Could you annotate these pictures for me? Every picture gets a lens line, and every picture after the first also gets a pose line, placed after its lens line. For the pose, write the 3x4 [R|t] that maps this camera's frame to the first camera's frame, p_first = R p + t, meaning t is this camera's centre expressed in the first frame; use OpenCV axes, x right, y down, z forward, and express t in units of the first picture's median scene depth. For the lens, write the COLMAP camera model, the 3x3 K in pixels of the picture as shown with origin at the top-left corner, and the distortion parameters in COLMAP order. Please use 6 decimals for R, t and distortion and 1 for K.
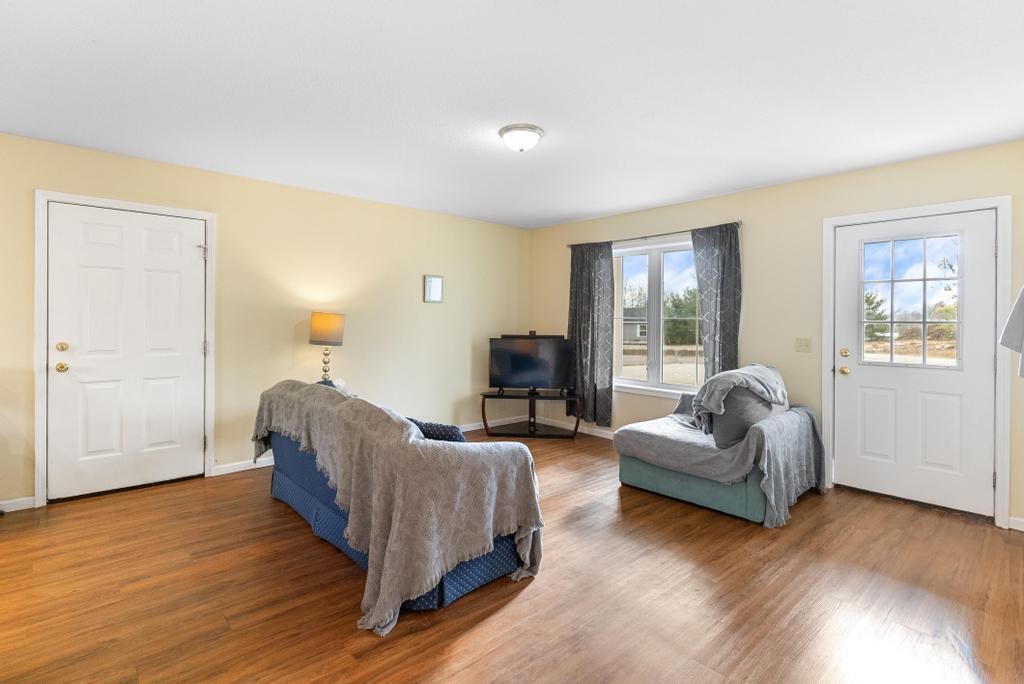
lens RADIAL K [[494.6, 0, 507.9], [0, 494.6, 326.5], [0, 0, 1]] dist [-0.004020, 0.000215]
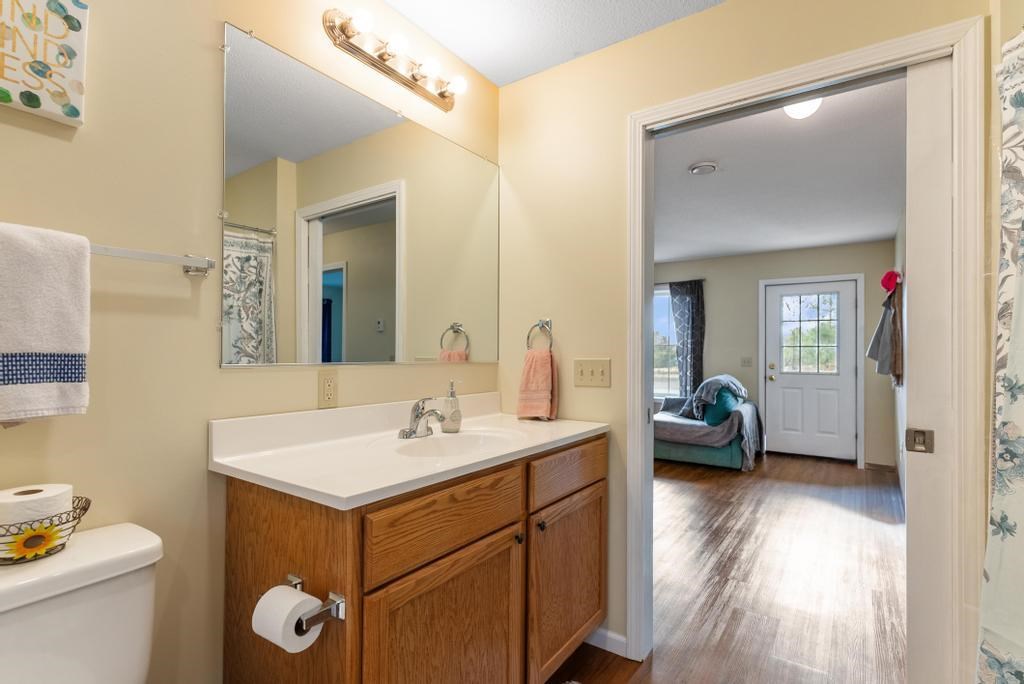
lens RADIAL K [[494.6, 0, 513.6], [0, 494.6, 346.4], [0, 0, 1]] dist [-0.004020, 0.000215]
pose [[0.974861, 0.002320, 0.222802, -0.536653], [0.001000, 0.999890, -0.014788, 0.013422], [-0.222812, 0.014639, 0.974751, -0.400127]]
